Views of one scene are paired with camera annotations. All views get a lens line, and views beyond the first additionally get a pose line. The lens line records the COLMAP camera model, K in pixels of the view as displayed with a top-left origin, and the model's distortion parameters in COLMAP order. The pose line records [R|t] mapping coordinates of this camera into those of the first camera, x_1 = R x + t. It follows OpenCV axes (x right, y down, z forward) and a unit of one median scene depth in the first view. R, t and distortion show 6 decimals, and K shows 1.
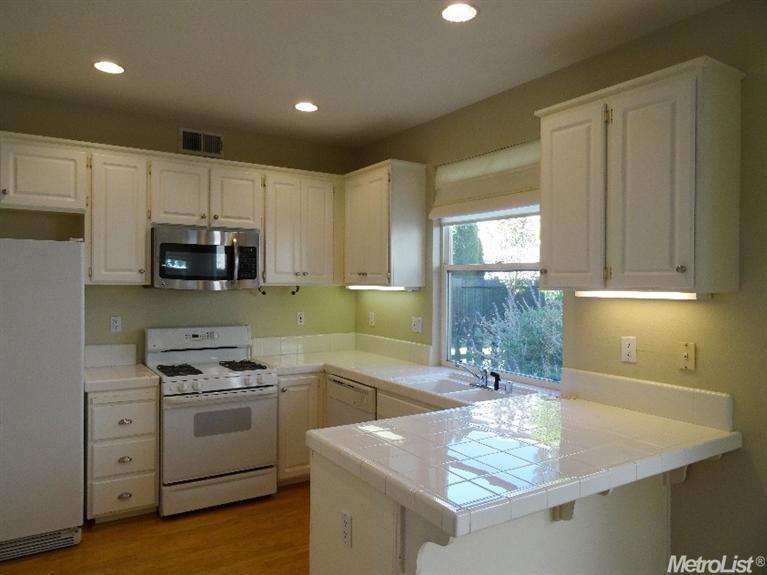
lens RADIAL K [[547.6, 0, 383.5], [0, 547.6, 287.5], [0, 0, 1]] dist [-0.006466, -0.000773]
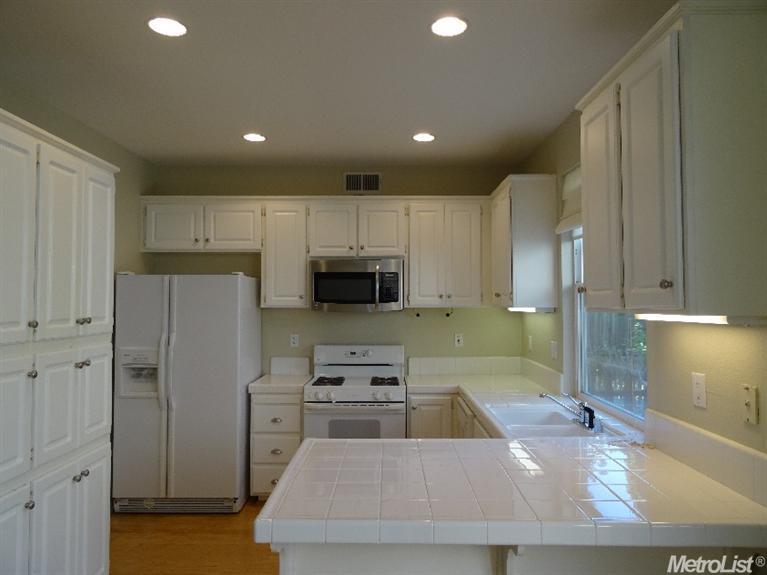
lens RADIAL K [[547.6, 0, 383.5], [0, 547.6, 287.5], [0, 0, 1]] dist [-0.006466, -0.000773]
pose [[0.835351, -0.026045, -0.549100, 0.348352], [0.004137, 0.999147, -0.041098, 0.000393], [0.549702, 0.032060, 0.834746, 0.086978]]
